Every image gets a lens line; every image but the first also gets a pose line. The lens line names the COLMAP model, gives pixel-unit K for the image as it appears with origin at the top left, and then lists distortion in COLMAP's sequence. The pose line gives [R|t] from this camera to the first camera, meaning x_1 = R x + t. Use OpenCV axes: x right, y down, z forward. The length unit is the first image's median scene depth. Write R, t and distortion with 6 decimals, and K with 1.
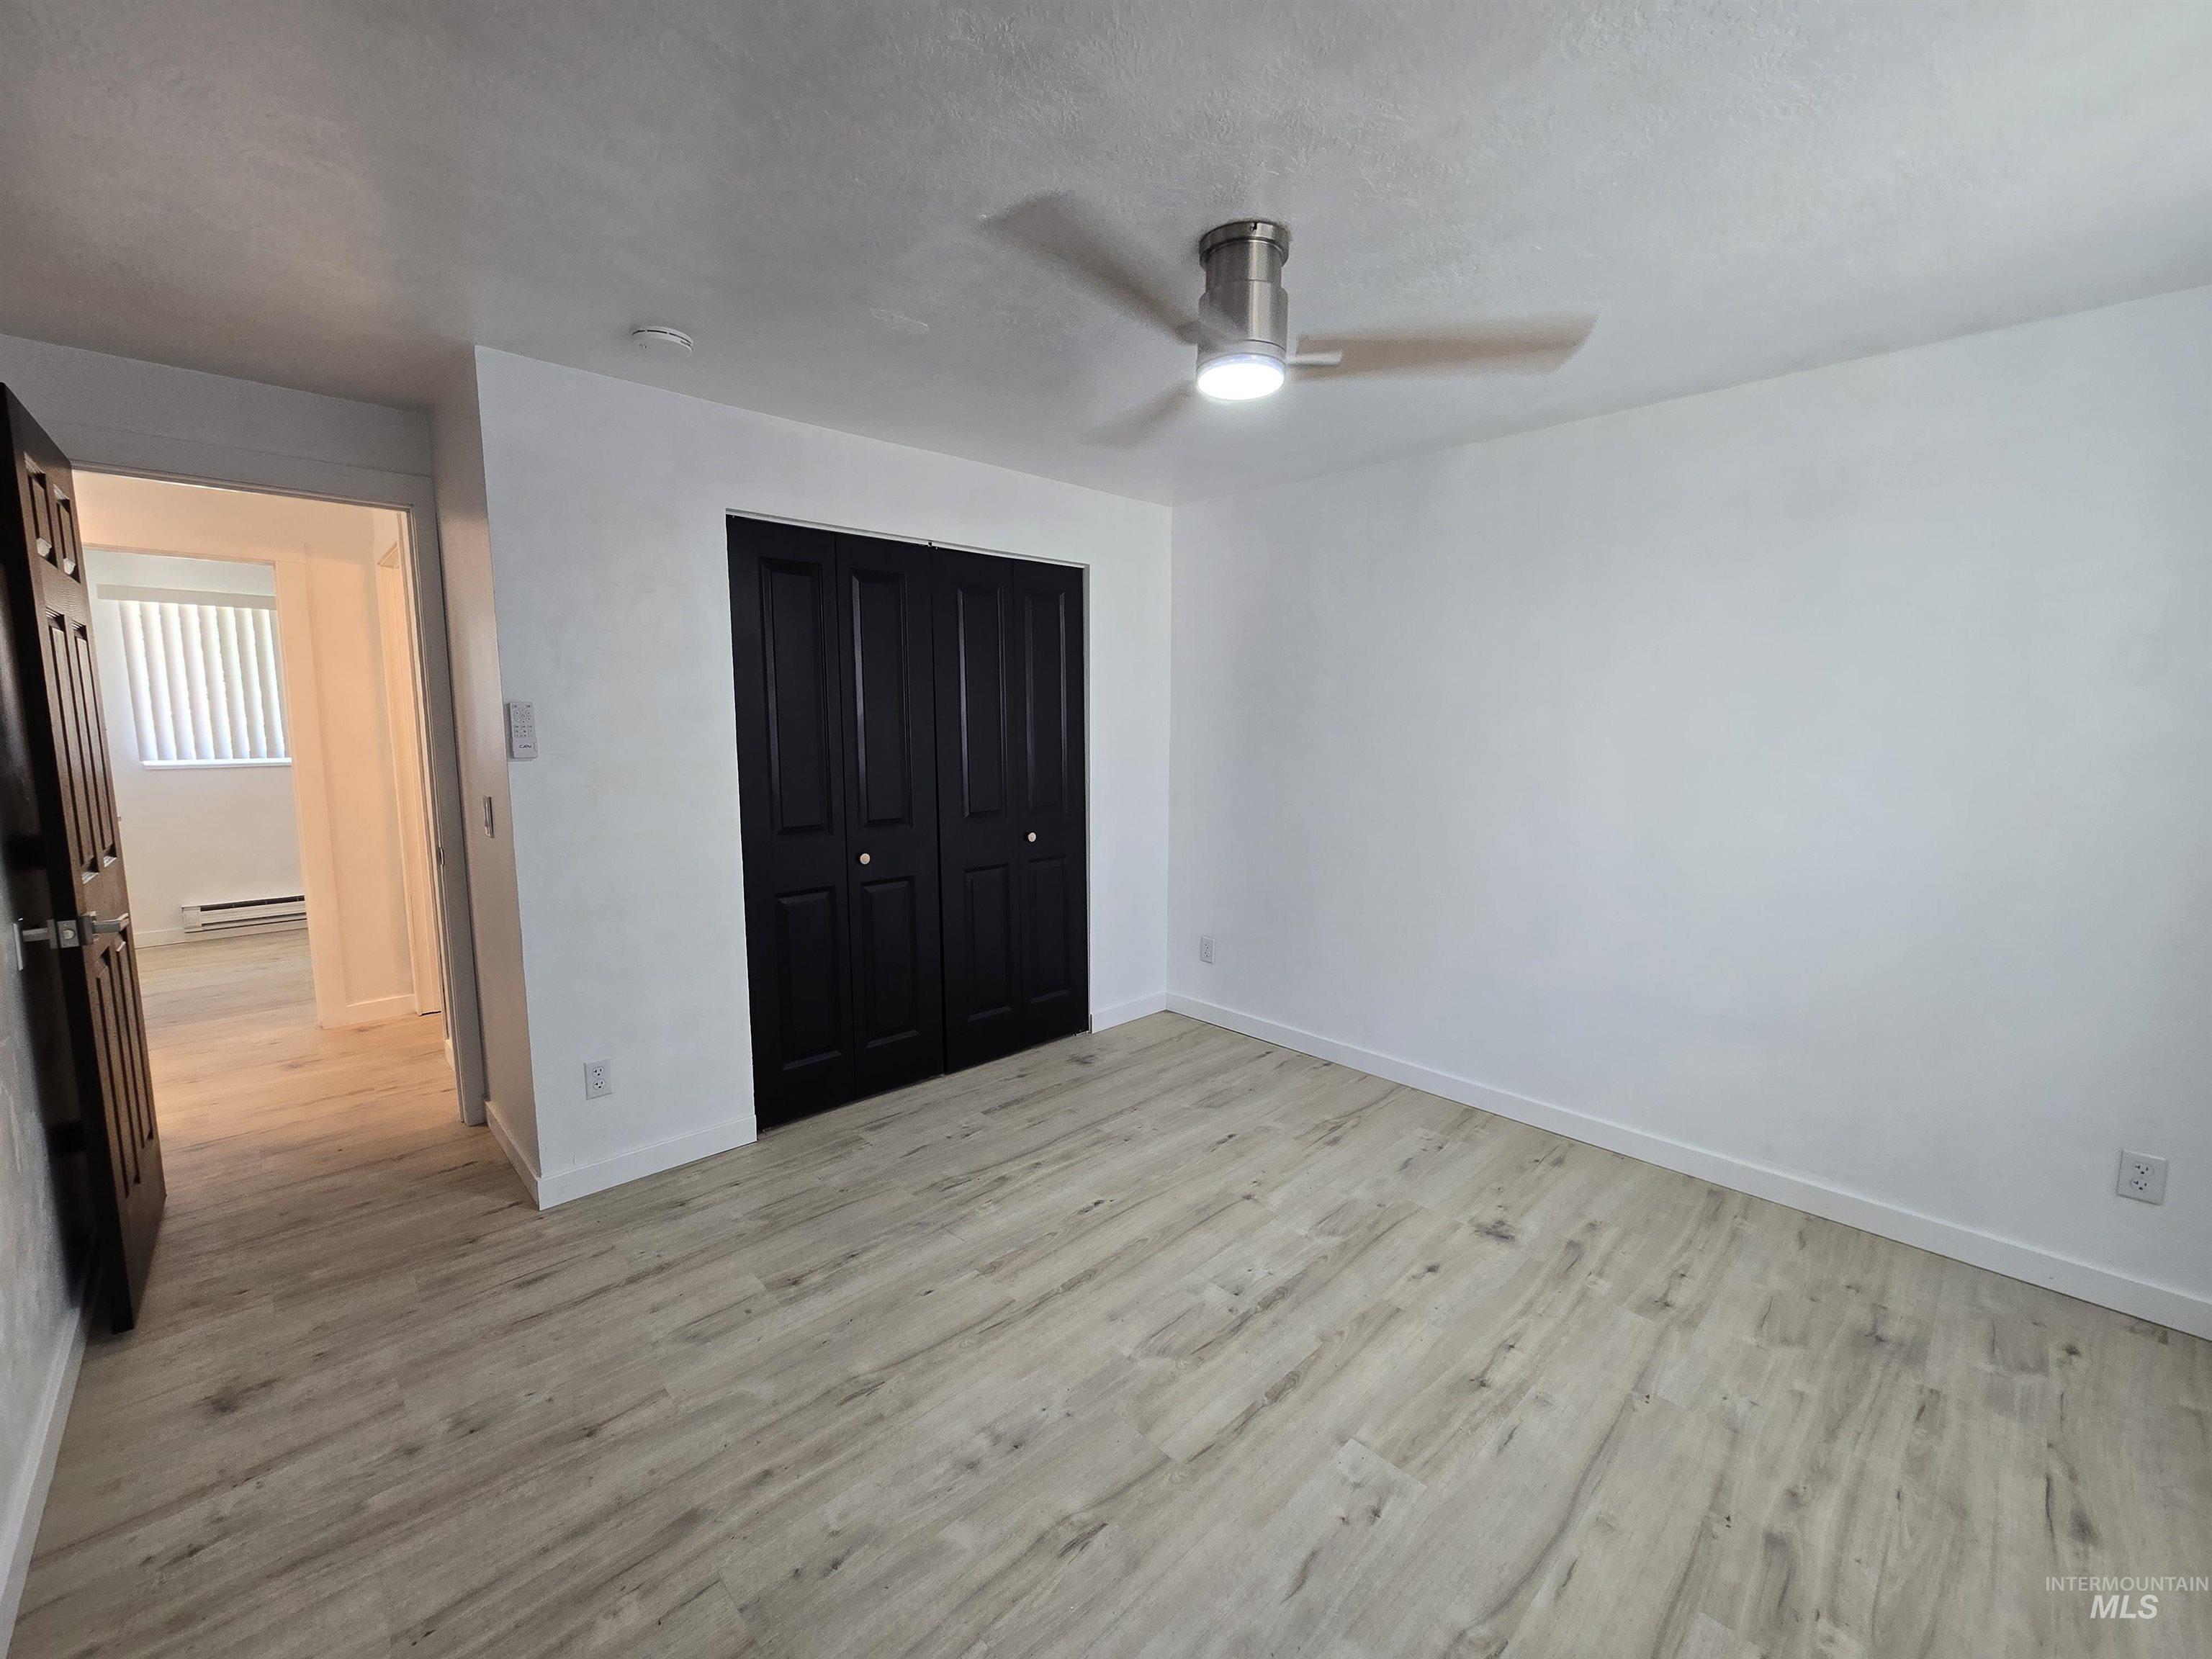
lens RADIAL K [[906.7, 0, 1095.9], [0, 906.7, 828.3], [0, 0, 1]] dist [-0.003846, 0.002099]
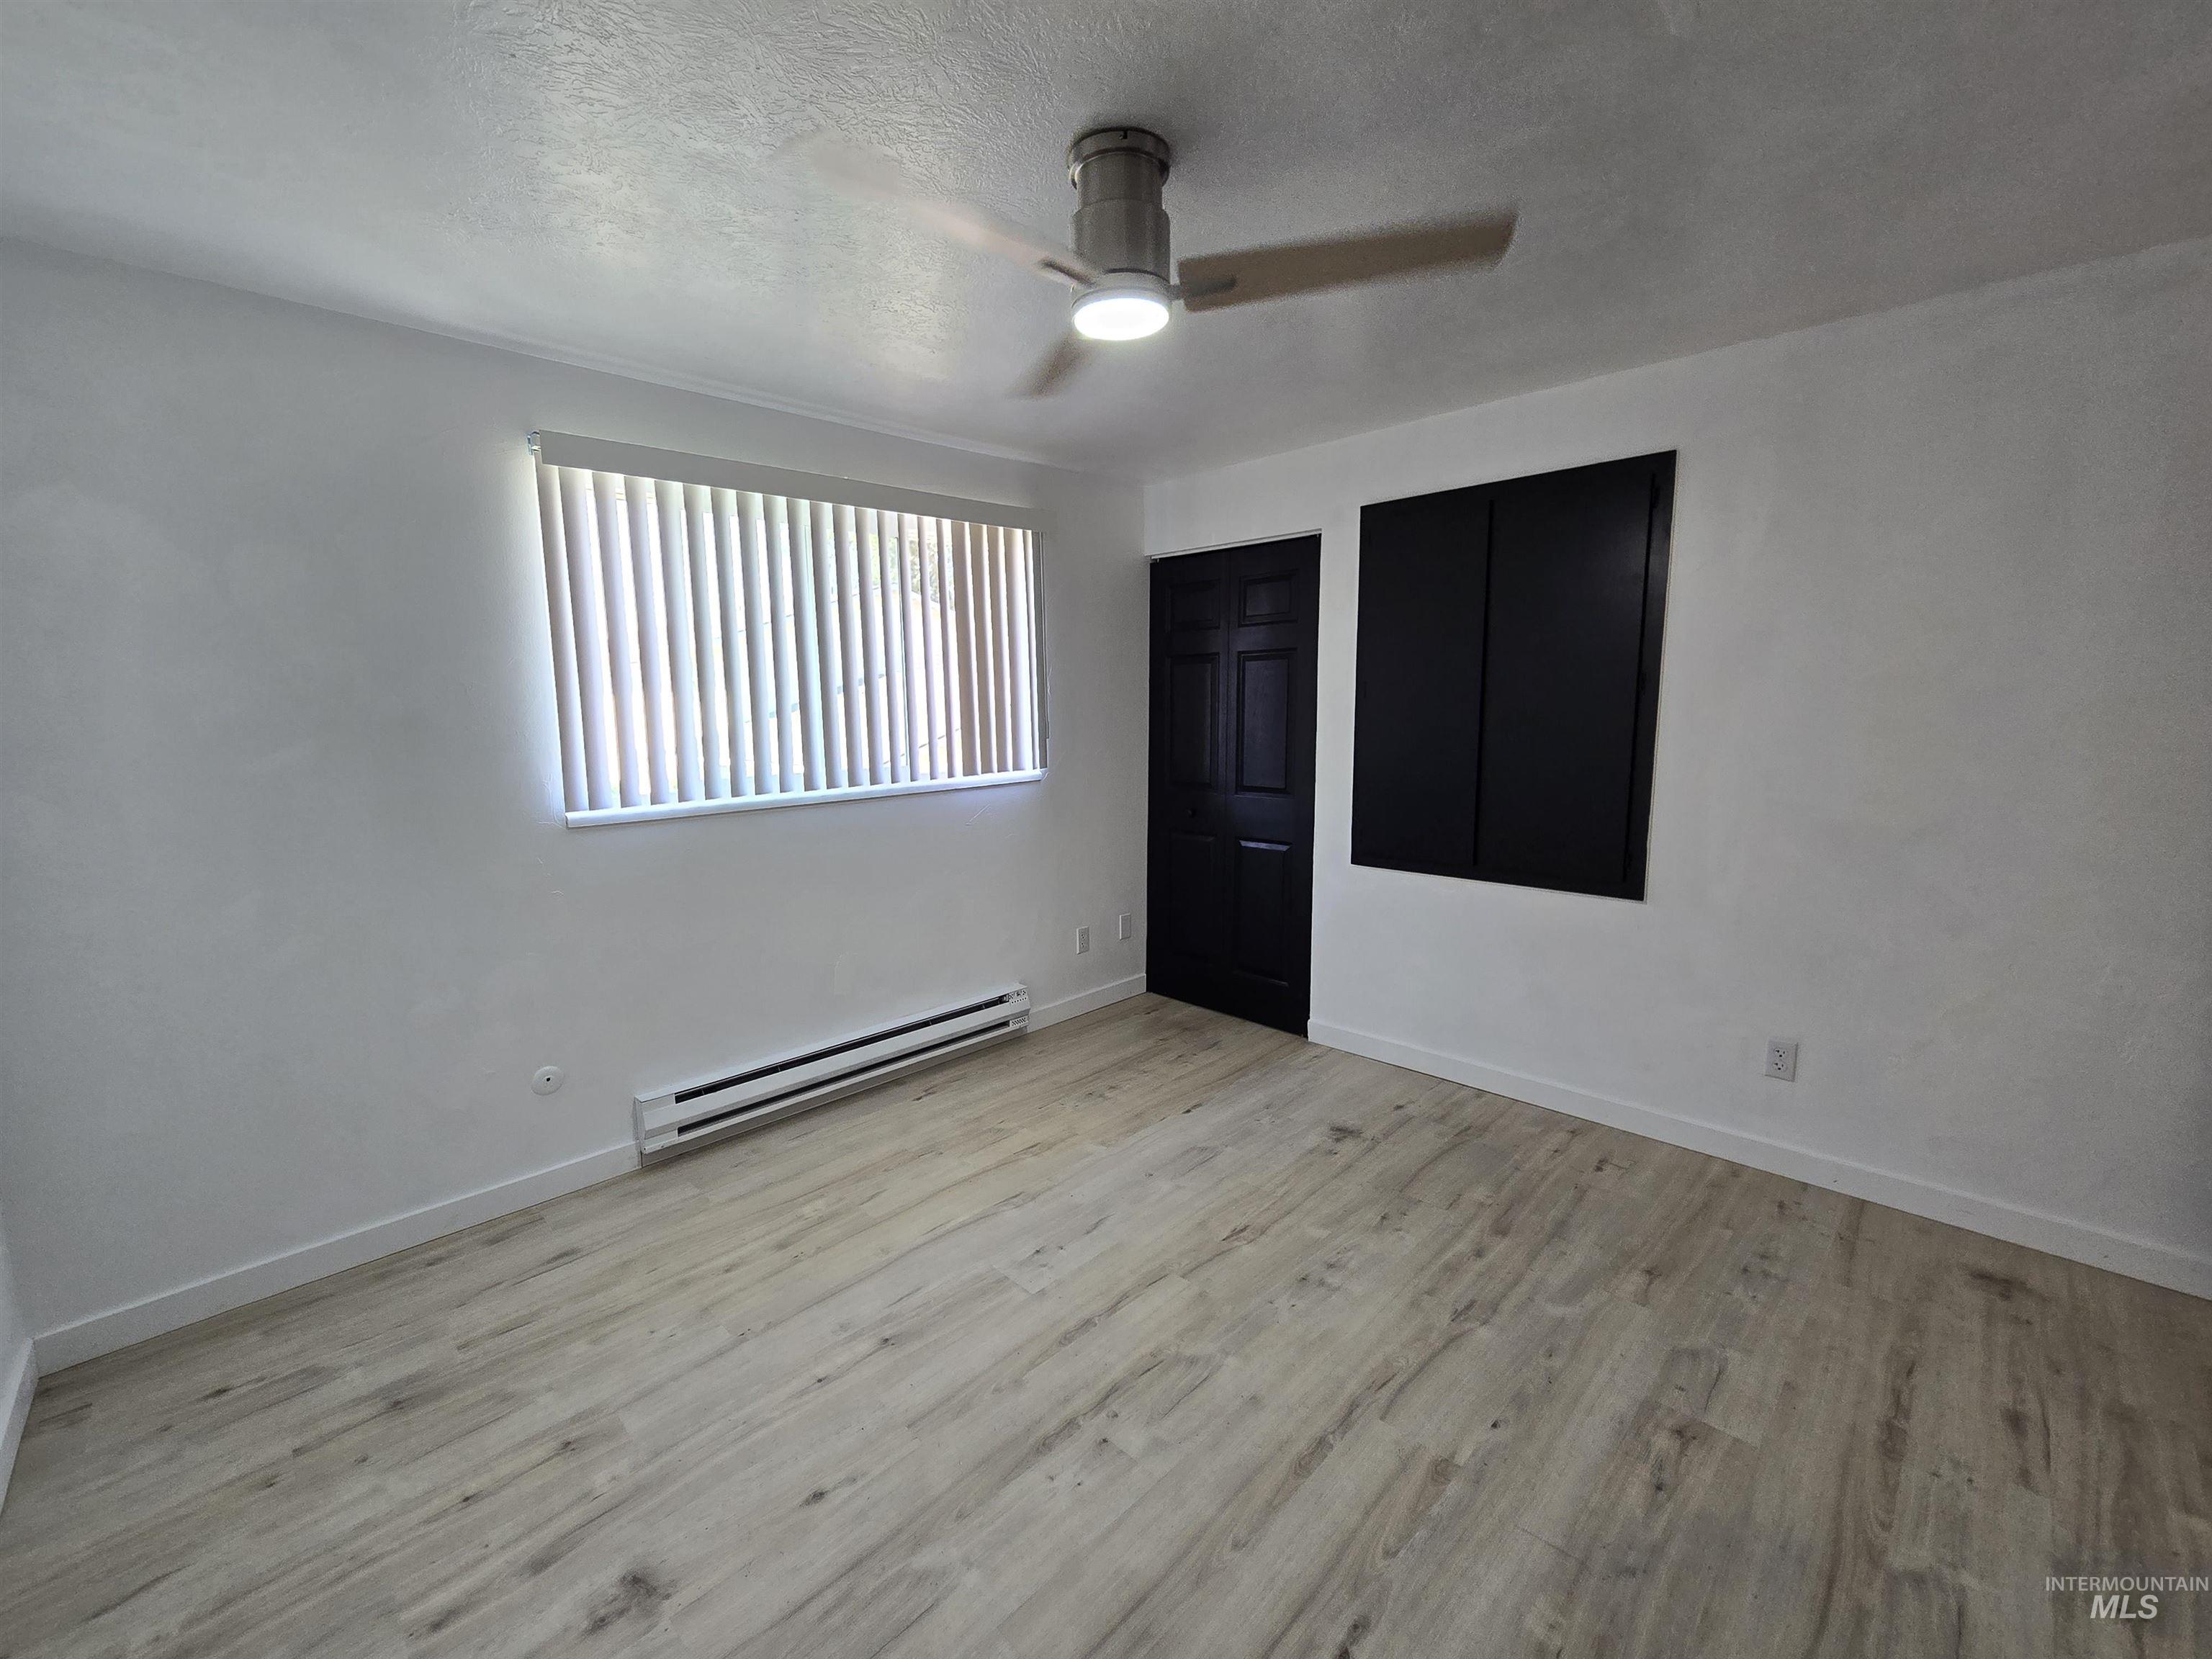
lens RADIAL K [[906.7, 0, 1101.6], [0, 906.7, 831.2], [0, 0, 1]] dist [-0.003846, 0.002099]
pose [[-0.999595, 0.016635, -0.023101, 0.185724], [0.009962, 0.964595, 0.263548, -0.219851], [0.026668, 0.263211, -0.964370, 1.796656]]
